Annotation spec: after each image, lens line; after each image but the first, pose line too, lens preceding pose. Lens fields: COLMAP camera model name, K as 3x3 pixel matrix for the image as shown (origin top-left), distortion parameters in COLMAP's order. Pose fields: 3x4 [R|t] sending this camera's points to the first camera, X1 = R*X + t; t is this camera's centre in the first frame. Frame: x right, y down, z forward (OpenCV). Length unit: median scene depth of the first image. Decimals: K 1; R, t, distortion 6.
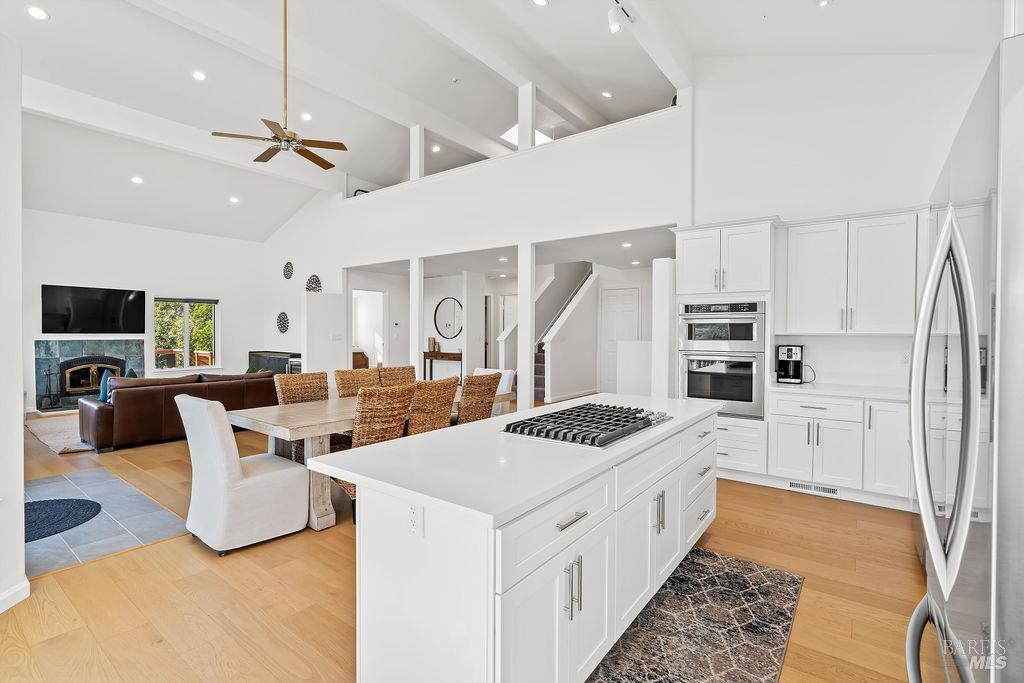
lens RADIAL K [[468.0, 0, 512.0], [0, 468.0, 341.5], [0, 0, 1]] dist [-0.003376, -0.000267]
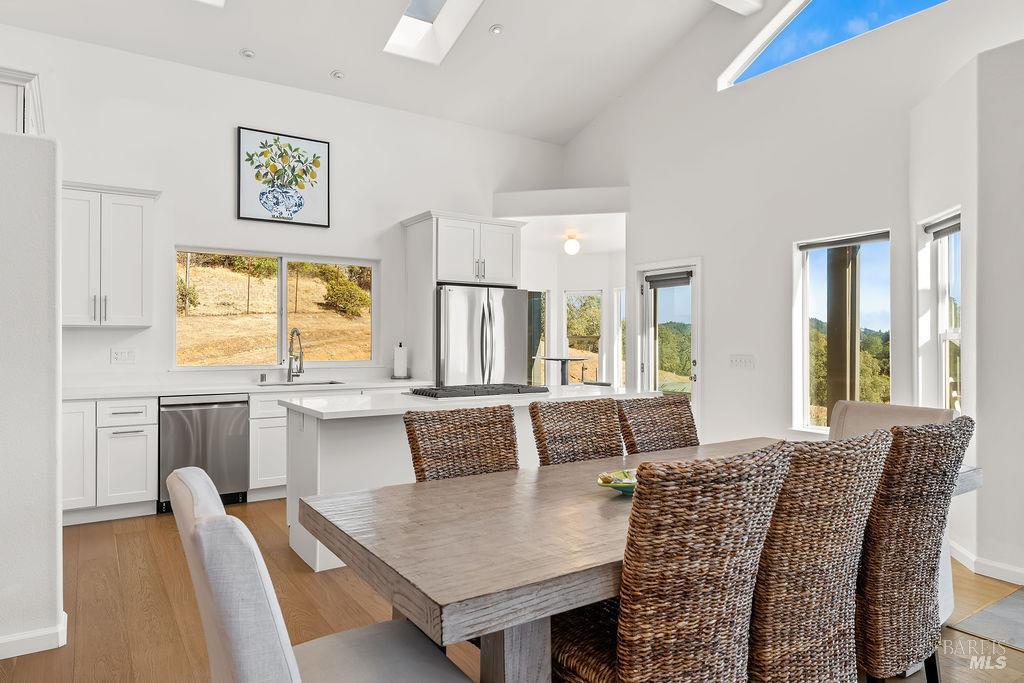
lens RADIAL K [[637.7, 0, 507.0], [0, 637.7, 340.5], [0, 0, 1]] dist [0.000821, -0.001348]
pose [[-0.943019, -0.003419, 0.332722, -0.146544], [0.003208, 0.999807, 0.019367, -0.005704], [-0.332724, 0.019330, -0.942826, 0.790401]]
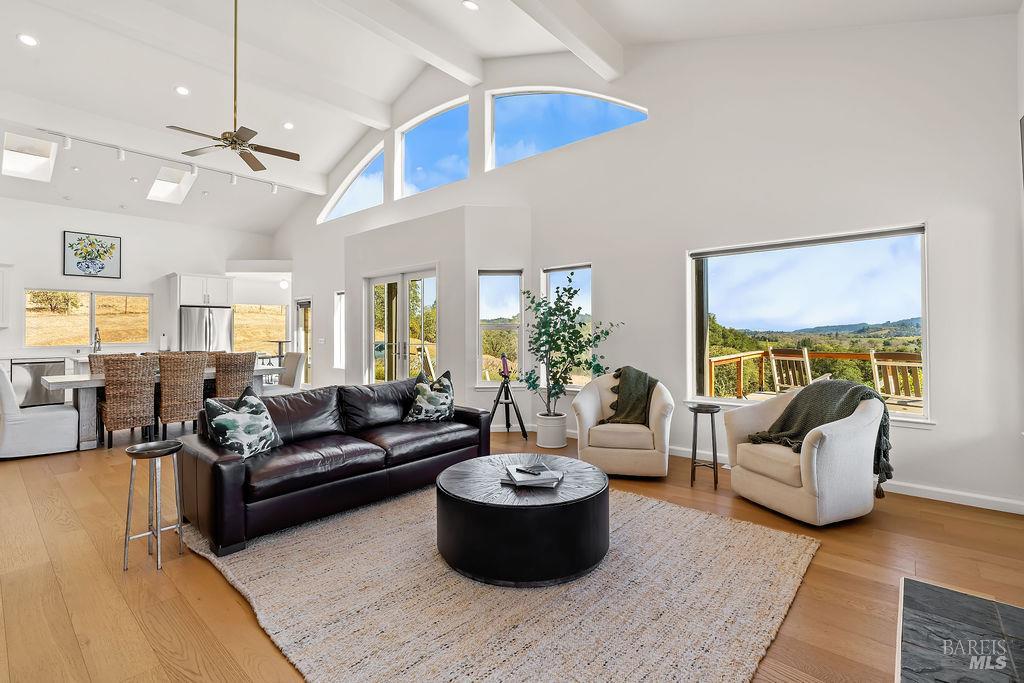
lens RADIAL K [[462.4, 0, 509.2], [0, 462.4, 325.4], [0, 0, 1]] dist [-0.000966, -0.000050]
pose [[-0.997780, 0.003759, 0.066490, -0.670779], [0.004348, 0.999953, 0.008719, -0.015163], [-0.066454, 0.008989, -0.997749, 1.176420]]
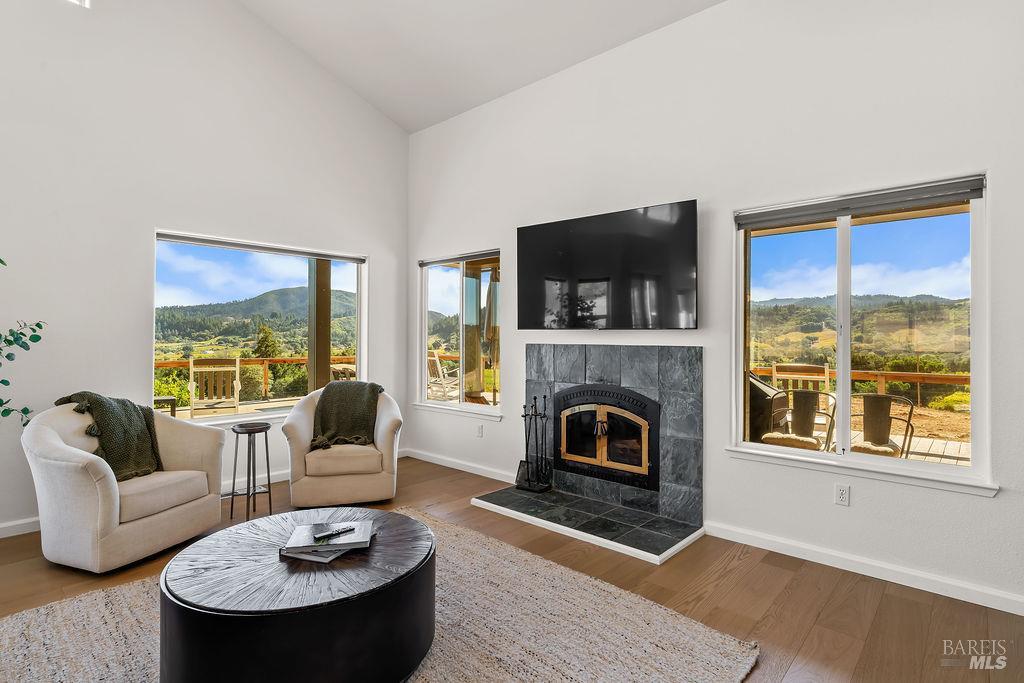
lens RADIAL K [[519.1, 0, 512.7], [0, 519.1, 335.9], [0, 0, 1]] dist [-0.003437, -0.000683]
pose [[-0.092243, -0.006033, -0.995718, -0.441594], [-0.027018, 0.999629, -0.003554, -0.007795], [0.995370, 0.026574, -0.092372, 0.976230]]
